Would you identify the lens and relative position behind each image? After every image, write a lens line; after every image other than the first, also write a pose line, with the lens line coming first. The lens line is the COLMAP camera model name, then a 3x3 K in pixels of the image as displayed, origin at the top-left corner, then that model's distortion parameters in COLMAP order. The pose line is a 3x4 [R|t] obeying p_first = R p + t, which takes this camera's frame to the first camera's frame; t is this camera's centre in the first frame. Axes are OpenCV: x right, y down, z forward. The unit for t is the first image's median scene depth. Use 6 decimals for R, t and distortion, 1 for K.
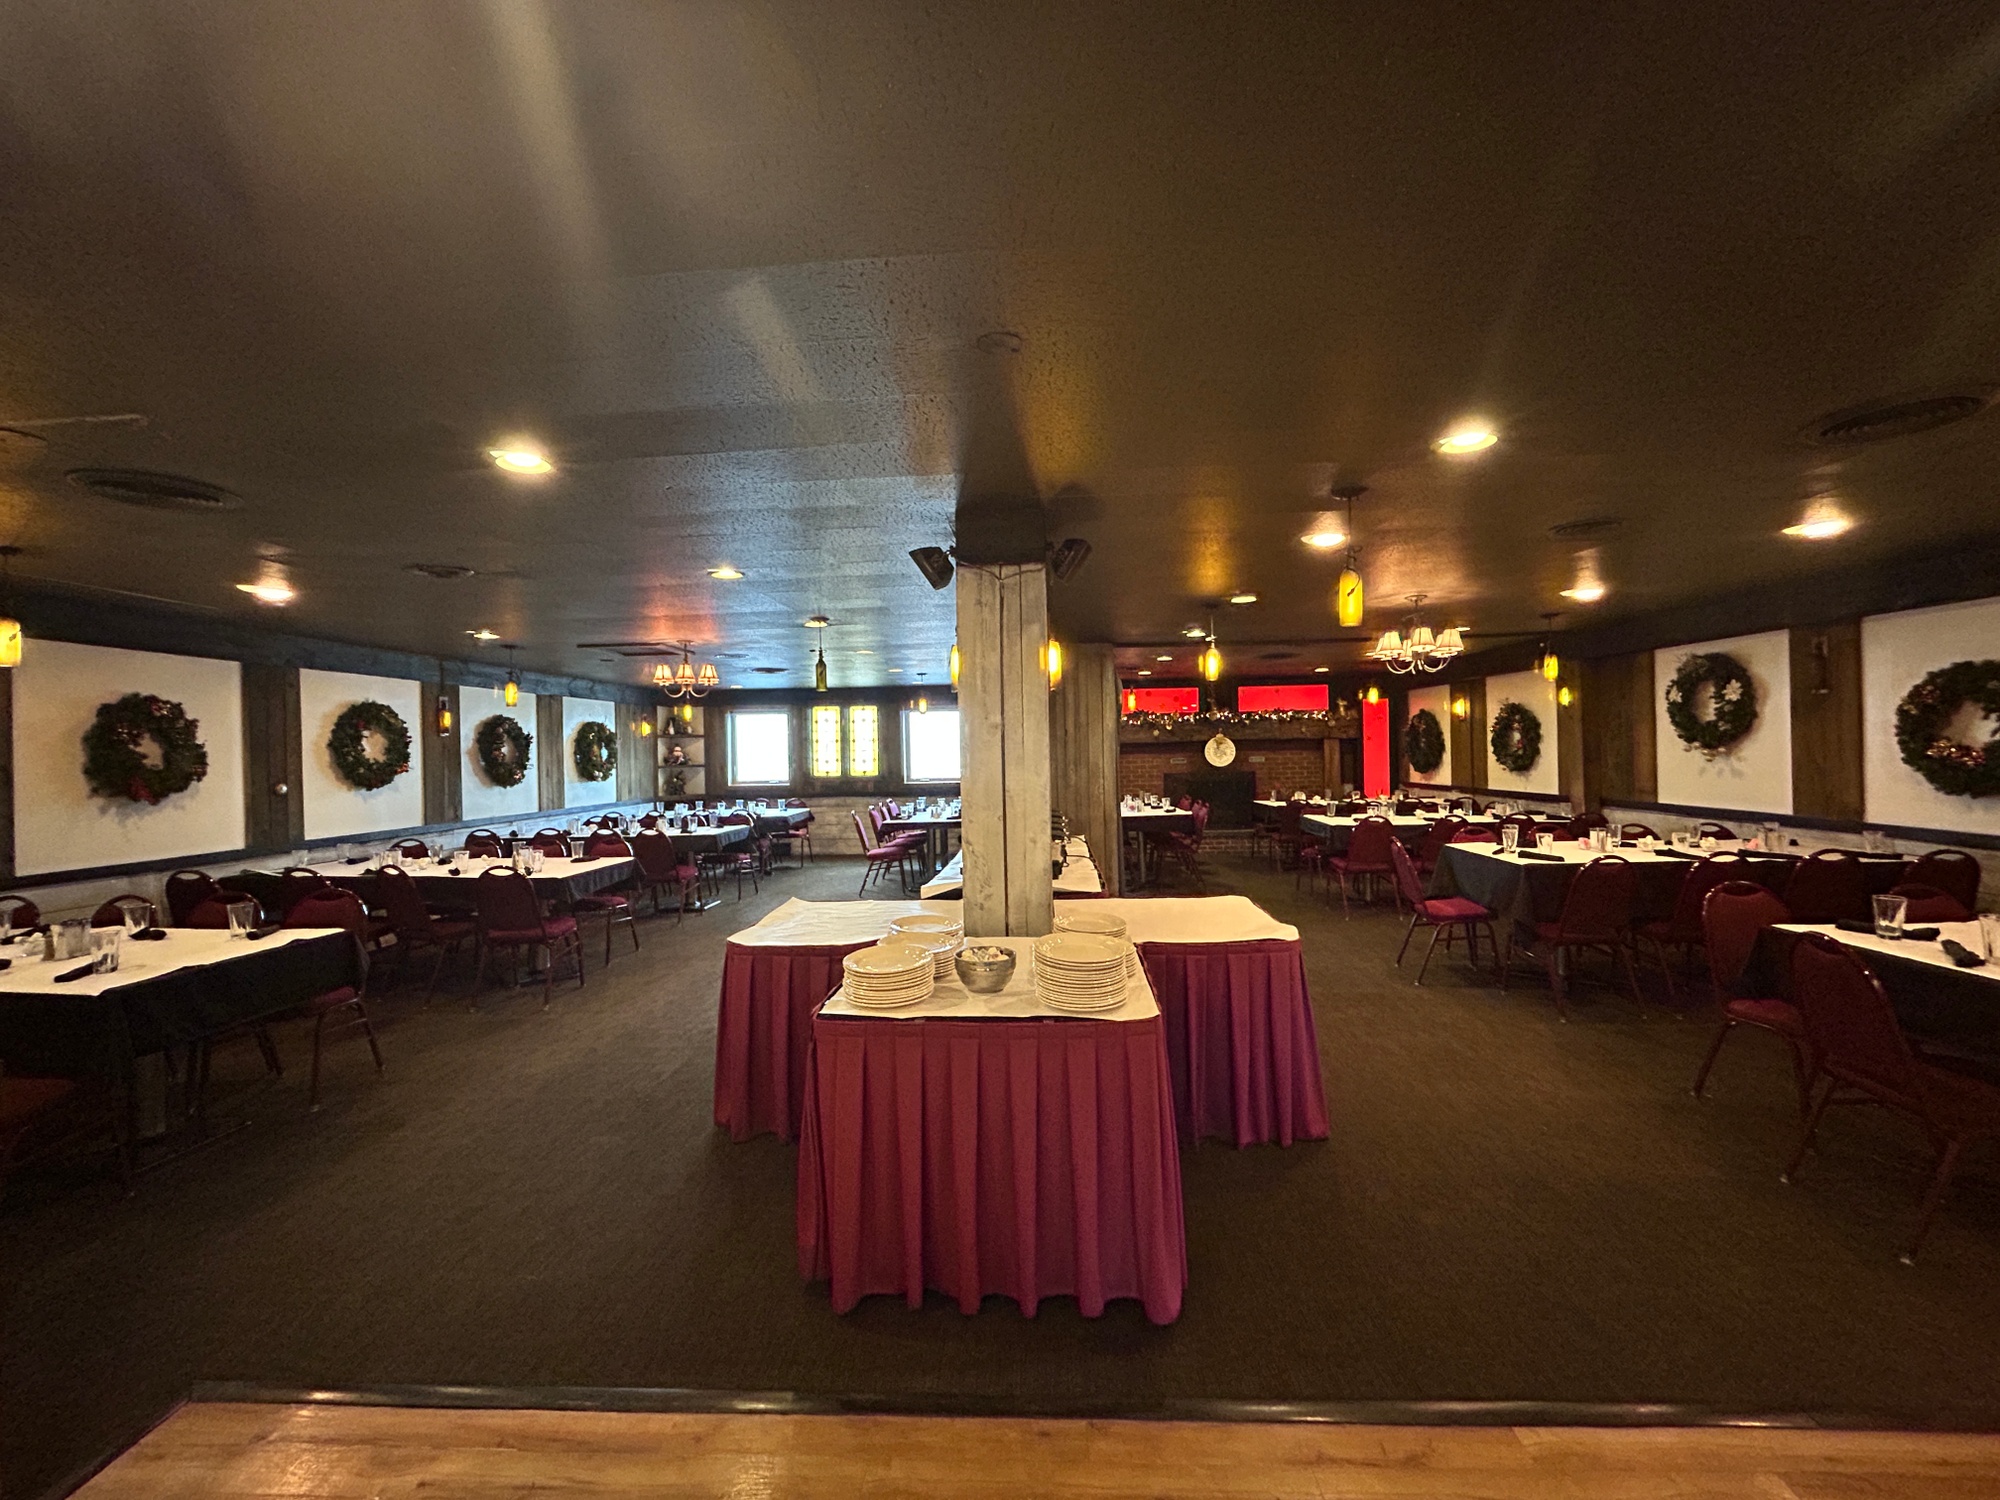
lens RADIAL K [[785.9, 0, 1000.0], [0, 785.9, 750.0], [0, 0, 1]] dist [0.001706, 0.000003]
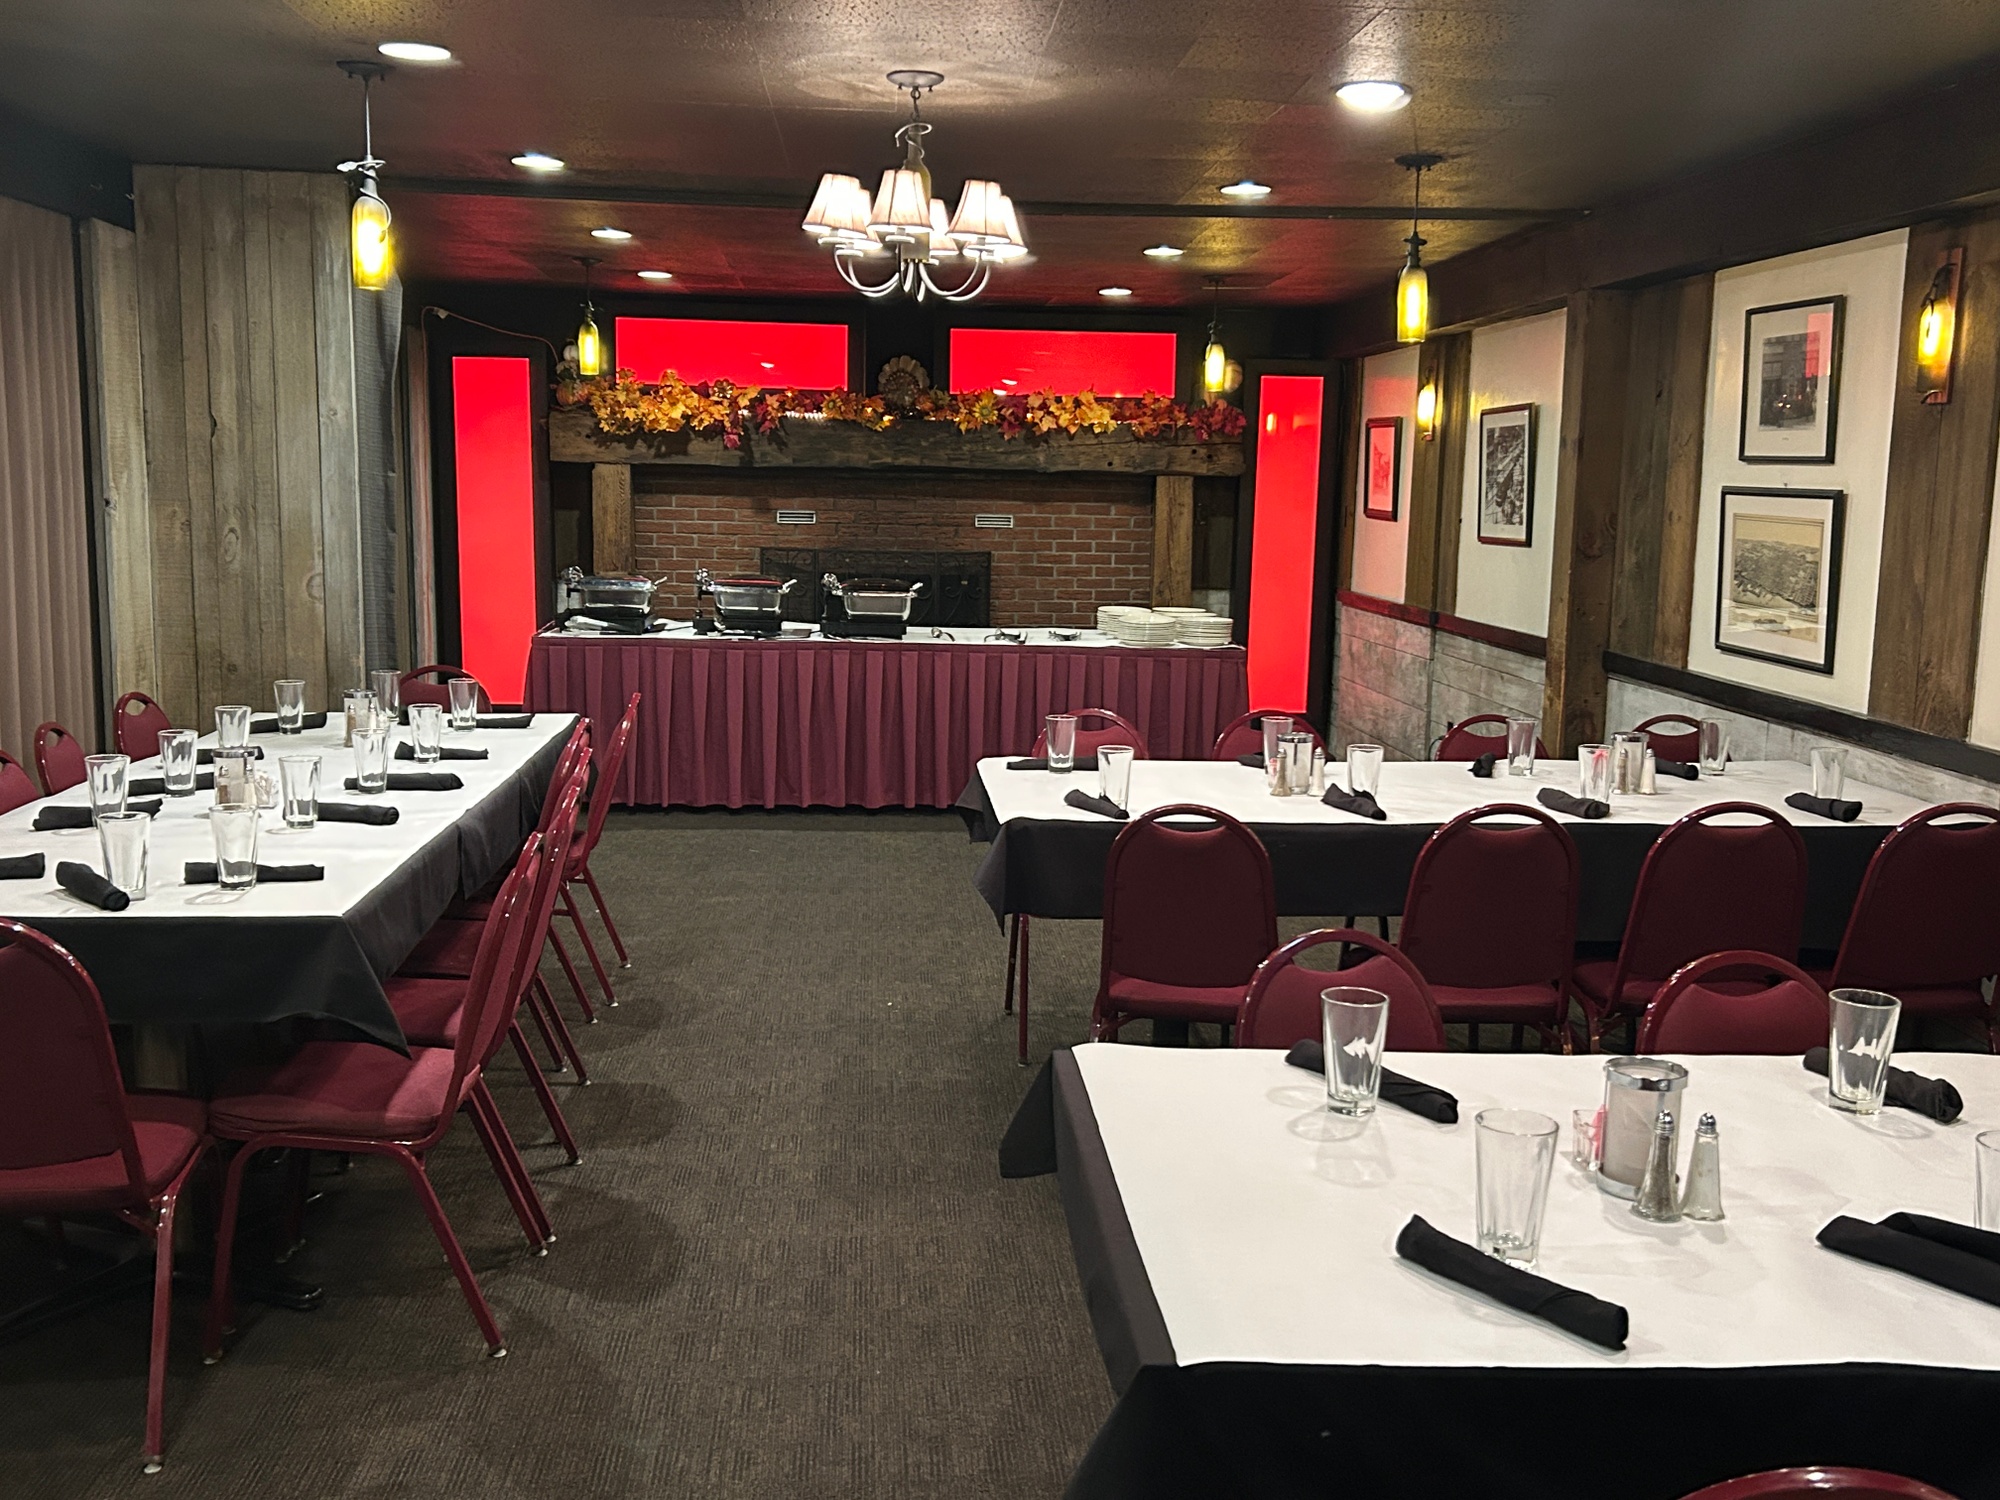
lens RADIAL K [[1949.4, 0, 1000.0], [0, 1949.4, 750.0], [0, 0, 1]] dist [0.053823, -0.007324]
pose [[0.990053, 0.022894, 0.138819, 0.227731], [-0.042125, 0.989644, 0.137224, -0.009984], [-0.134240, -0.141707, 0.980764, 0.042801]]
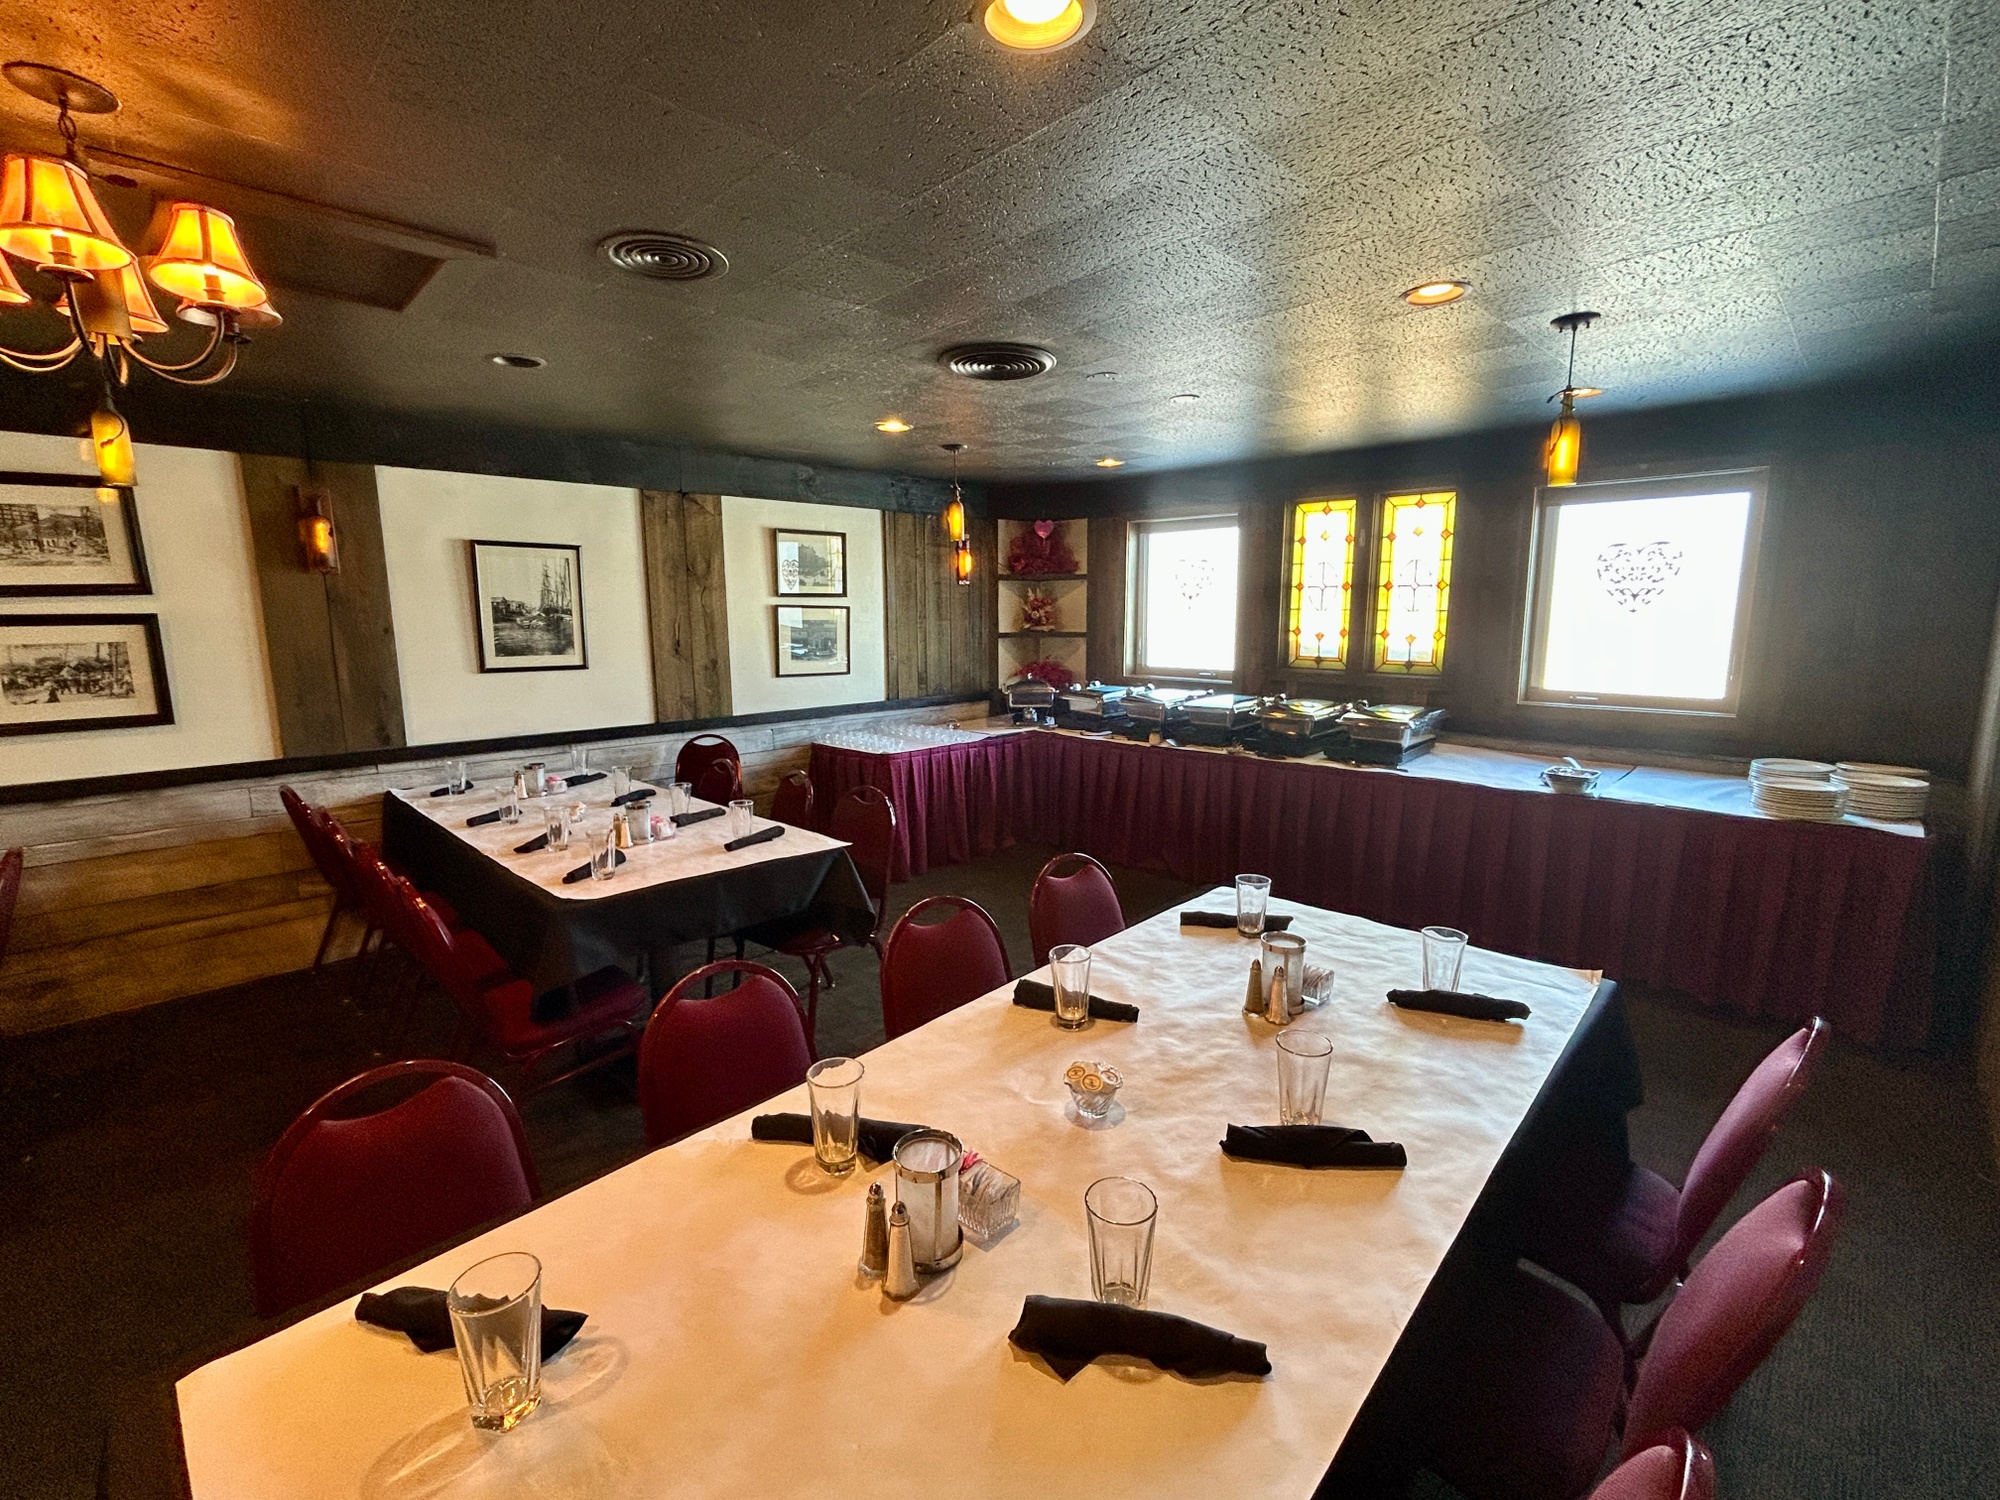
lens RADIAL K [[898.9, 0, 1000.0], [0, 898.9, 750.0], [0, 0, 1]] dist [0.023676, 0.000150]
pose [[0.750256, 0.118062, -0.650521, -0.029425], [-0.004543, 0.984824, 0.173494, -0.009537], [0.661132, -0.127210, 0.739407, 0.621930]]
